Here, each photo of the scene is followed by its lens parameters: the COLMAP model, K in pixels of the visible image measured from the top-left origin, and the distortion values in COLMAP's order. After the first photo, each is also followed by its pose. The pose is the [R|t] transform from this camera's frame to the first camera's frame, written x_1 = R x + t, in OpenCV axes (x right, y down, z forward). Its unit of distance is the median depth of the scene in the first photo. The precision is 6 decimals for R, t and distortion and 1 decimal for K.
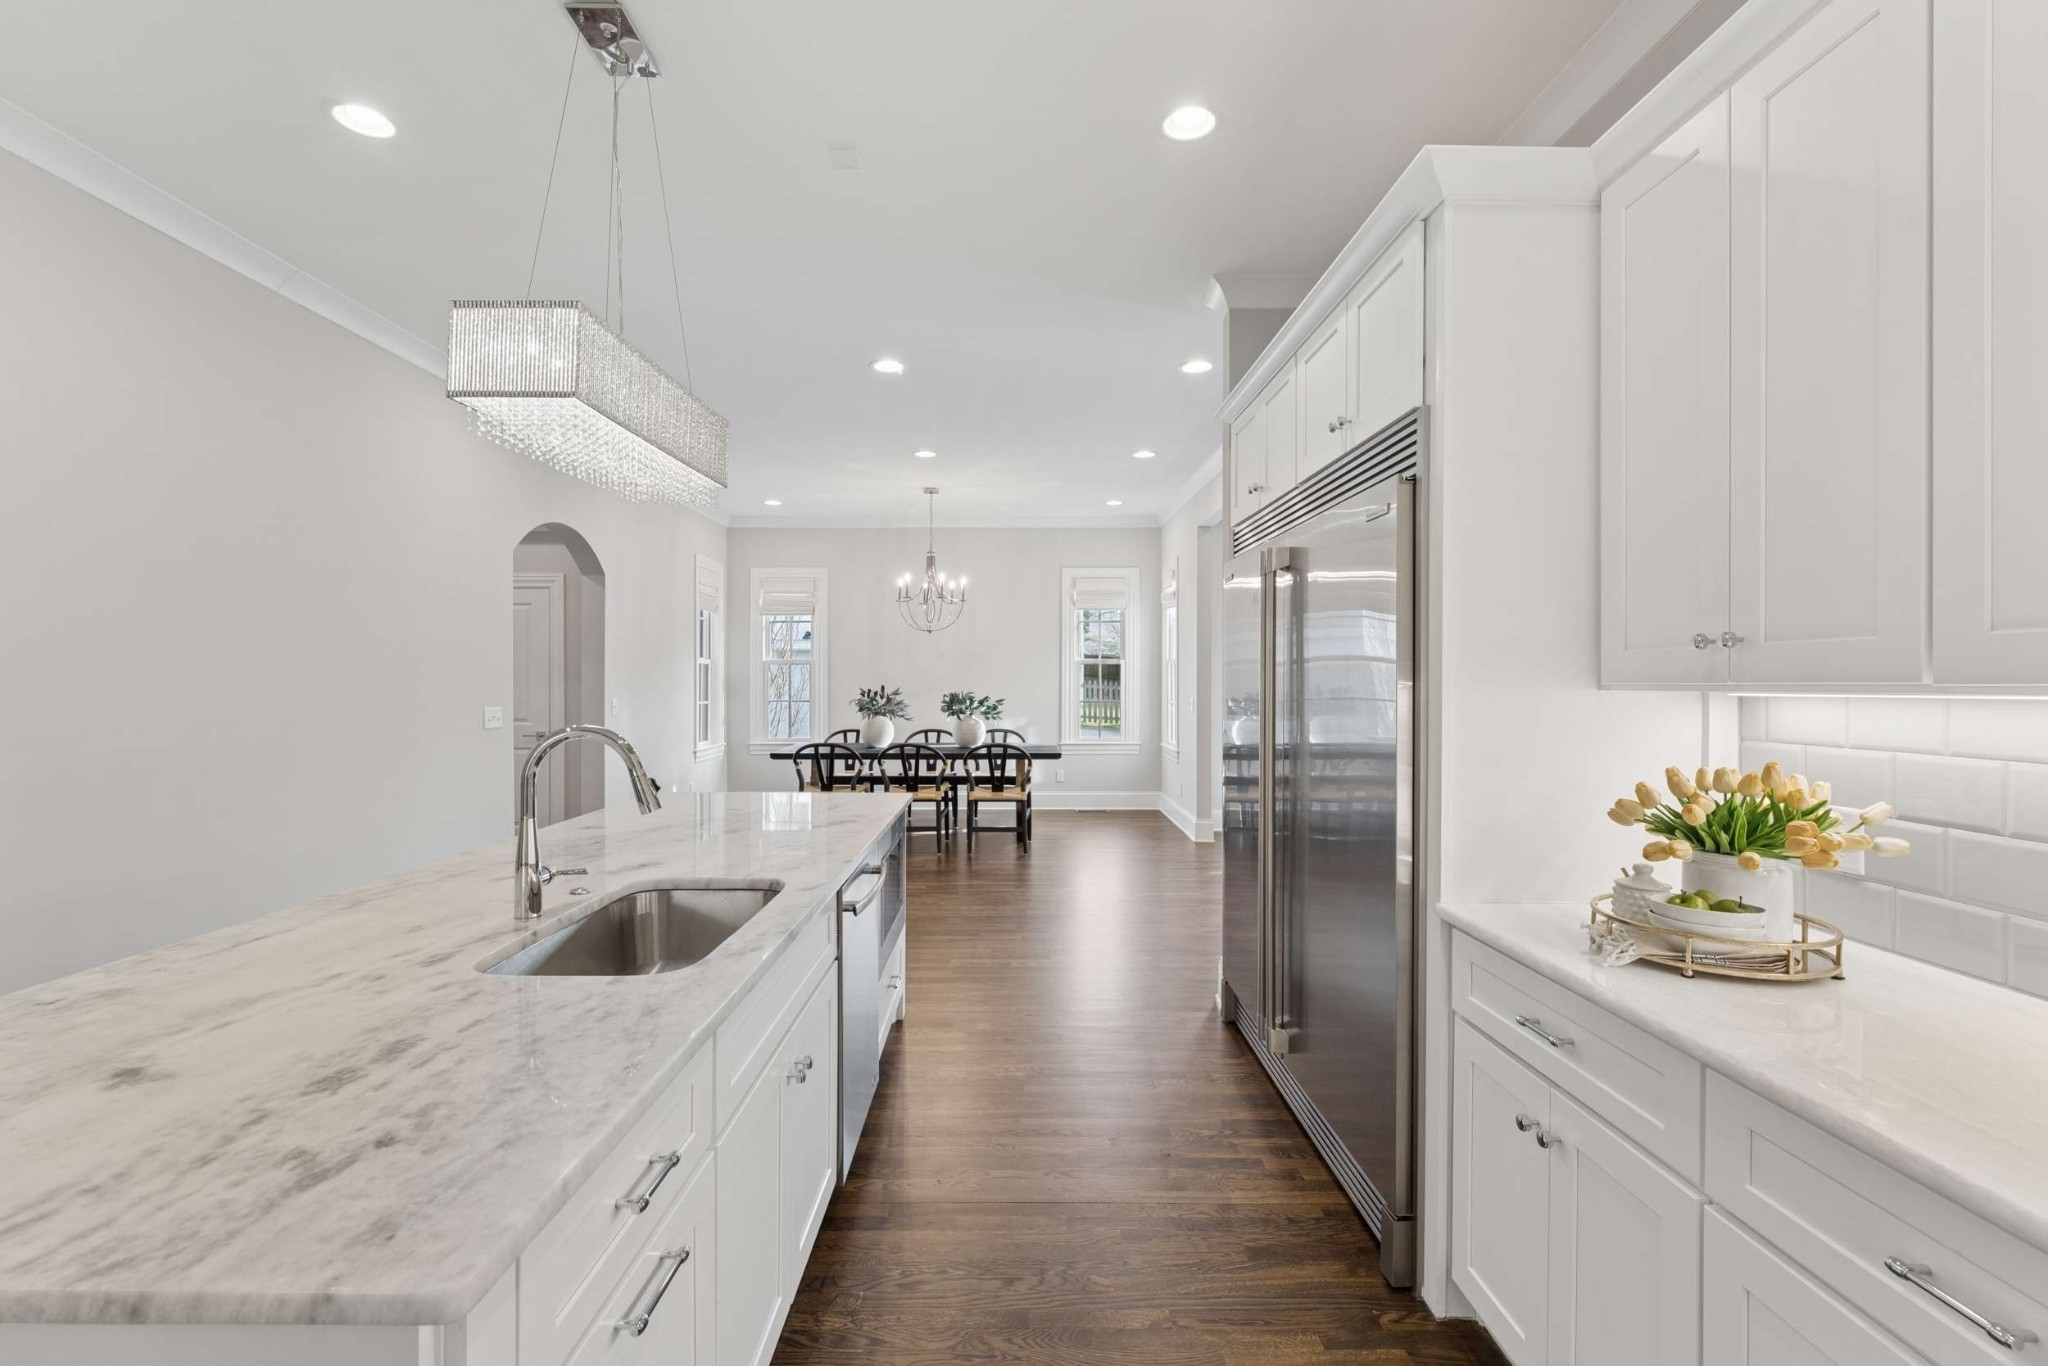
lens RADIAL K [[898.7, 0, 1013.8], [0, 898.7, 687.9], [0, 0, 1]] dist [-0.004249, -0.001058]
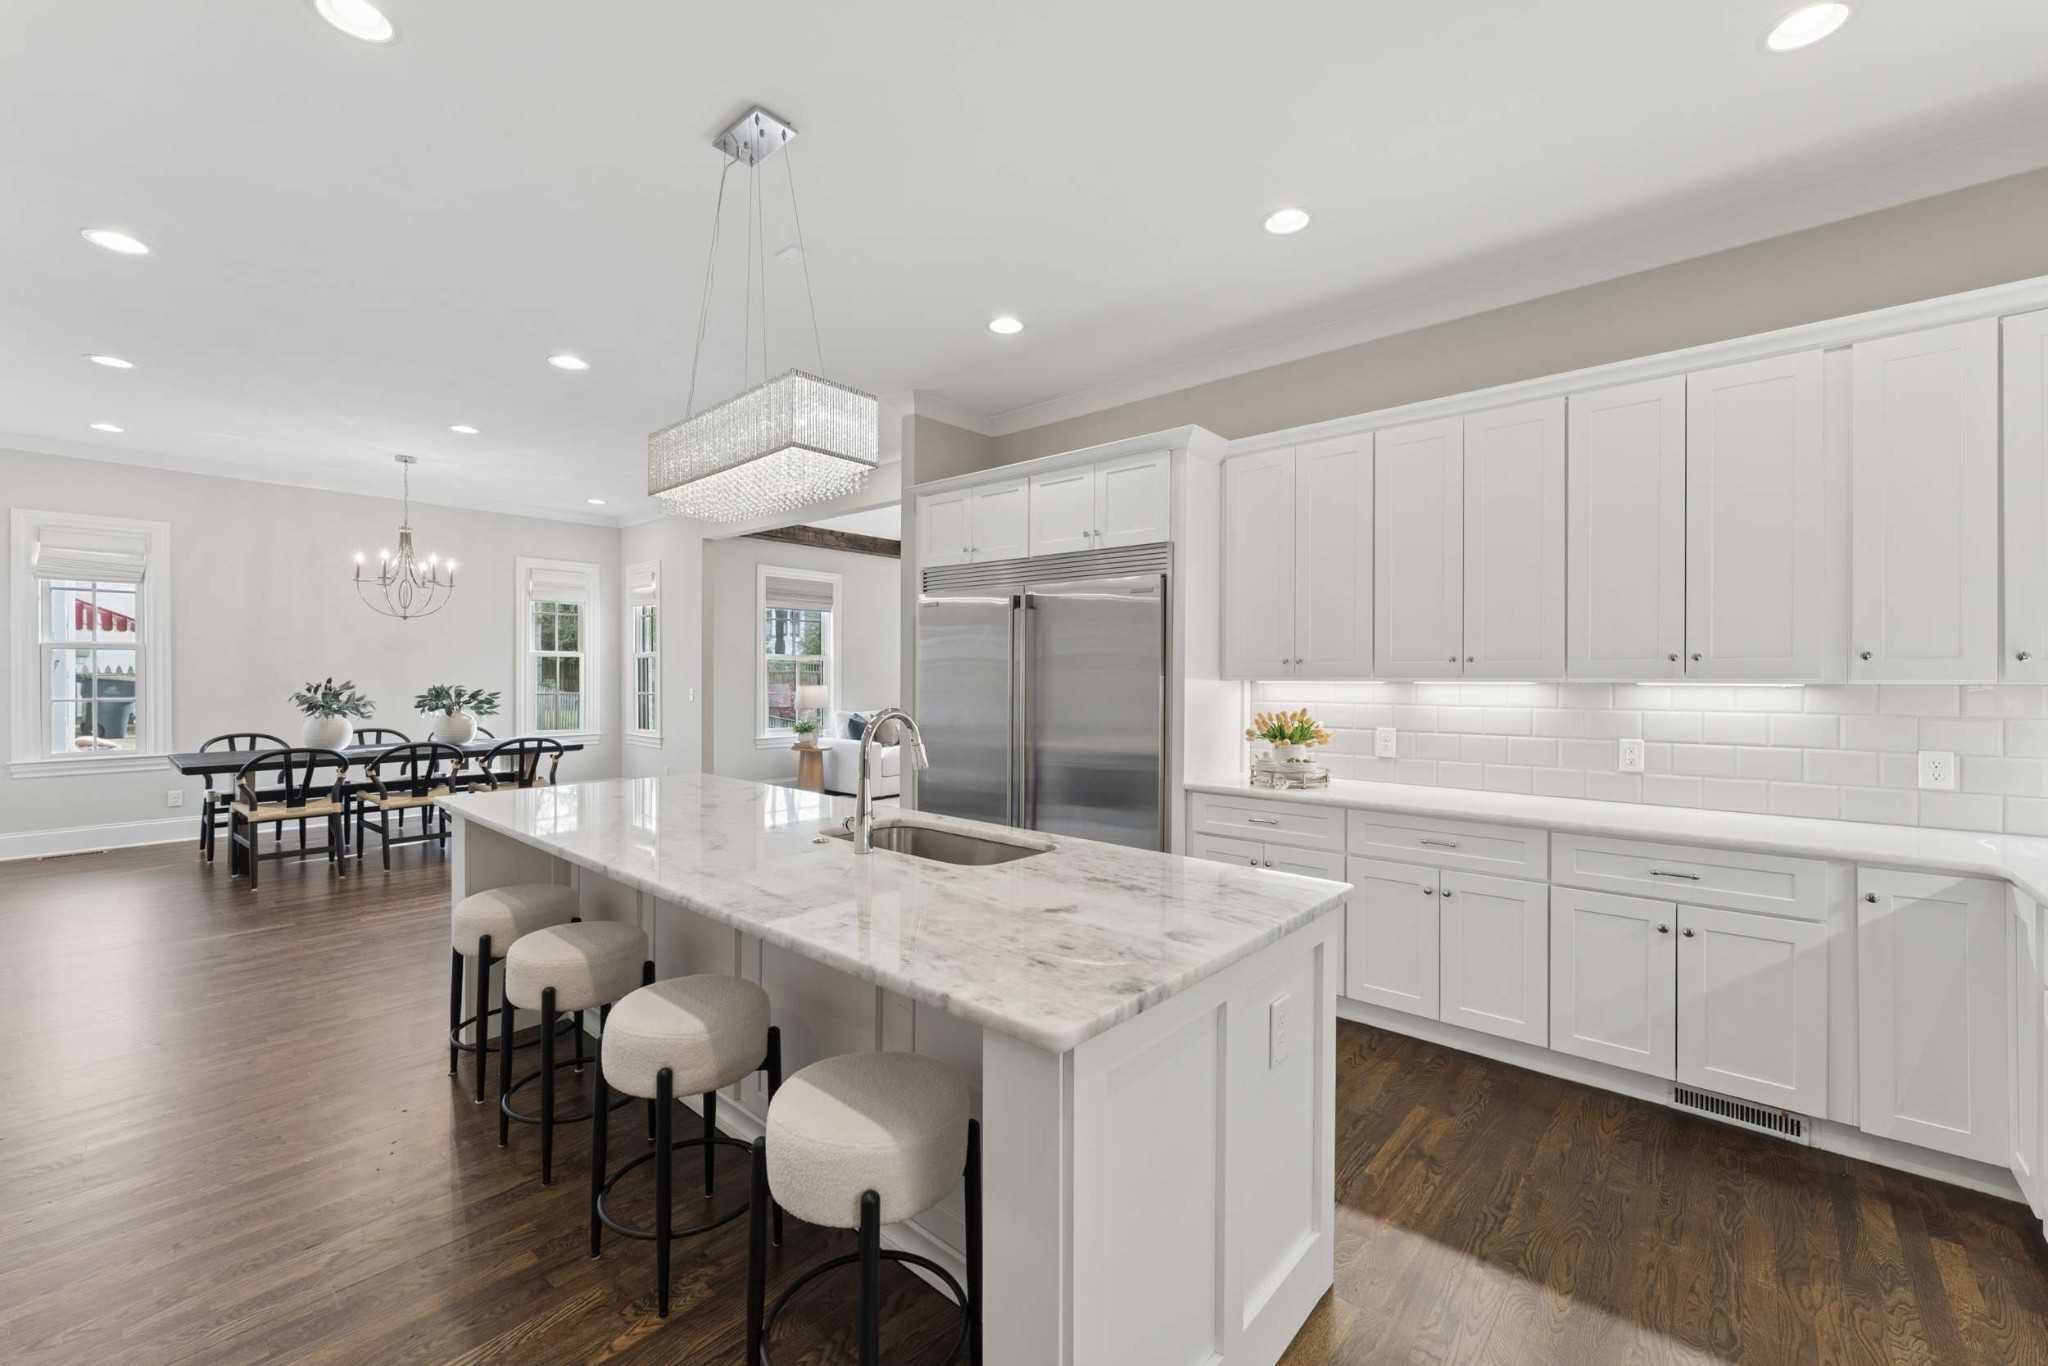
lens RADIAL K [[830.9, 0, 1018.1], [0, 830.9, 677.5], [0, 0, 1]] dist [-0.001653, -0.000547]
pose [[0.665539, 0.000695, 0.746363, -0.303532], [0.001726, 0.999995, -0.002471, -0.000444], [-0.746361, 0.002933, 0.665534, 0.001215]]
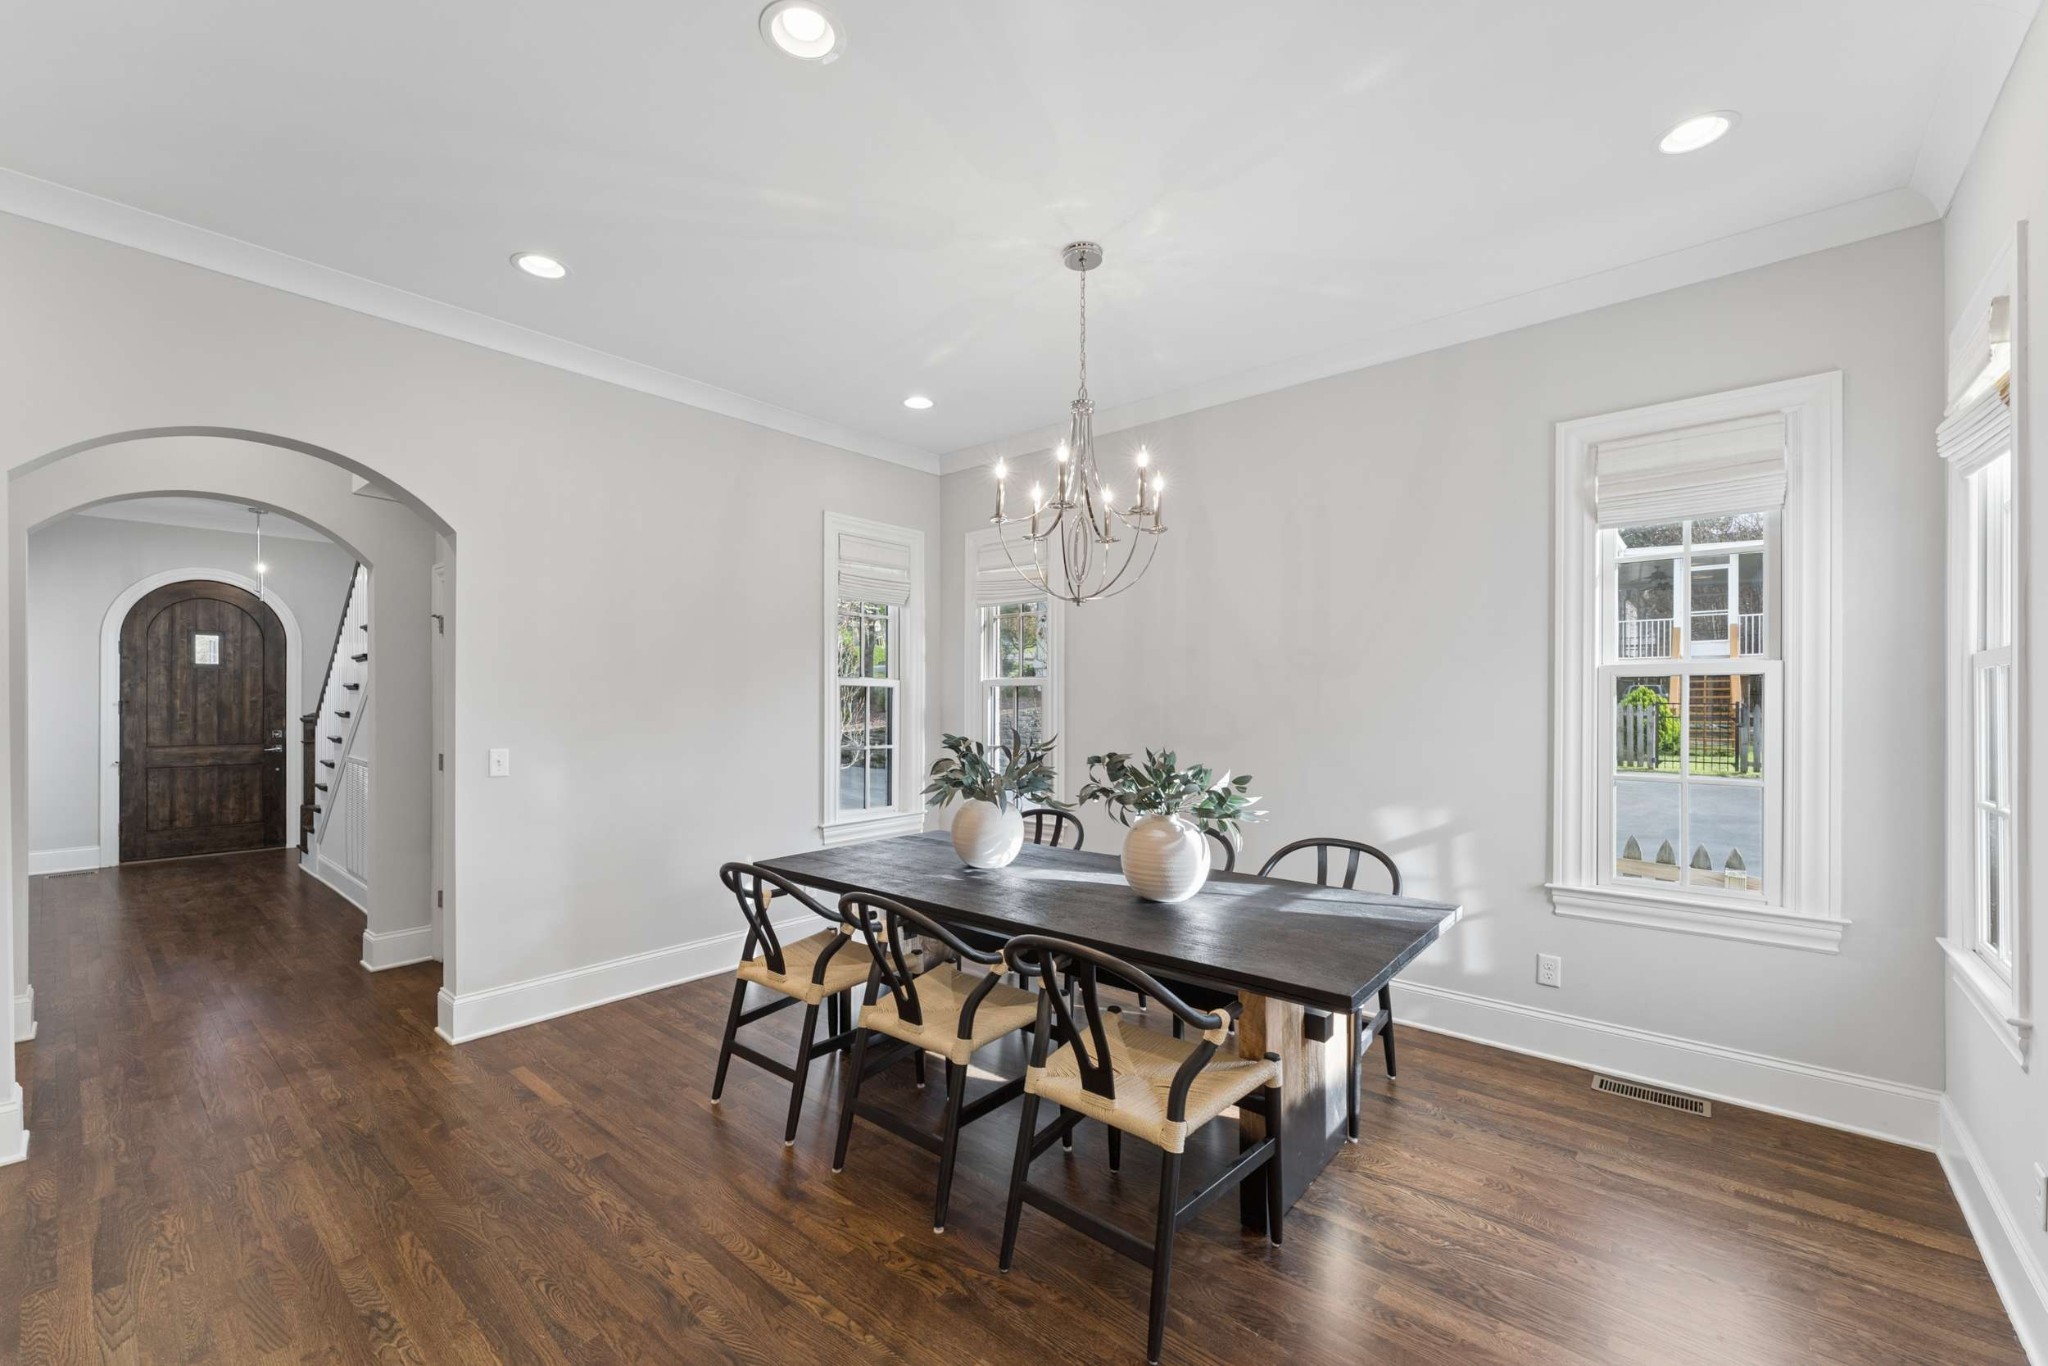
lens RADIAL K [[830.9, 0, 1015.0], [0, 830.9, 706.9], [0, 0, 1]] dist [-0.001653, -0.000547]
pose [[0.762165, 0.000261, -0.647382, 0.127082], [-0.004271, 0.999980, -0.004625, -0.012618], [0.647368, 0.006290, 0.762151, 0.698011]]
